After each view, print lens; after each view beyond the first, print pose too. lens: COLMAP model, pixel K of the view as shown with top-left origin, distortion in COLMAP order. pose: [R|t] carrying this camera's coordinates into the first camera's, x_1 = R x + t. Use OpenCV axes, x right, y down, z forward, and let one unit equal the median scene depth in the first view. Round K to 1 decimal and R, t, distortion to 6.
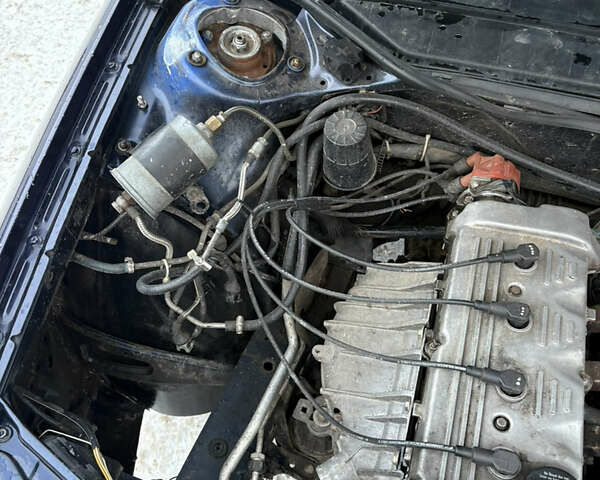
lens RADIAL K [[589.7, 0, 300.0], [0, 589.7, 240.0], [0, 0, 1]] dist [0.137149, -0.325375]
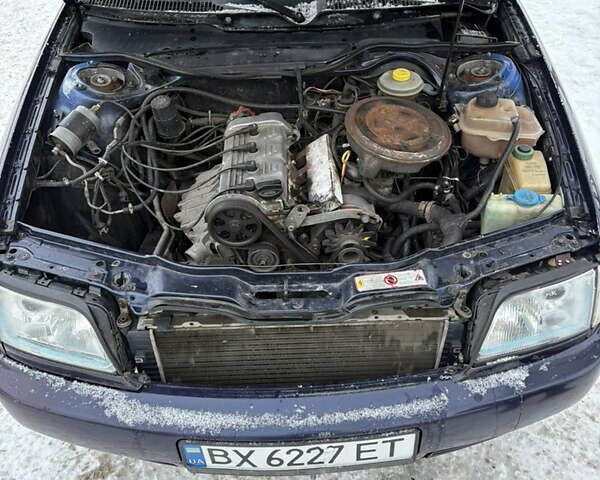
lens RADIAL K [[589.7, 0, 300.0], [0, 589.7, 240.0], [0, 0, 1]] dist [0.137149, -0.325375]
pose [[0.950779, -0.232062, 0.205344, -0.001640], [0.278797, 0.929873, -0.240018, 0.870122], [-0.135245, 0.285453, 0.948802, -0.876124]]
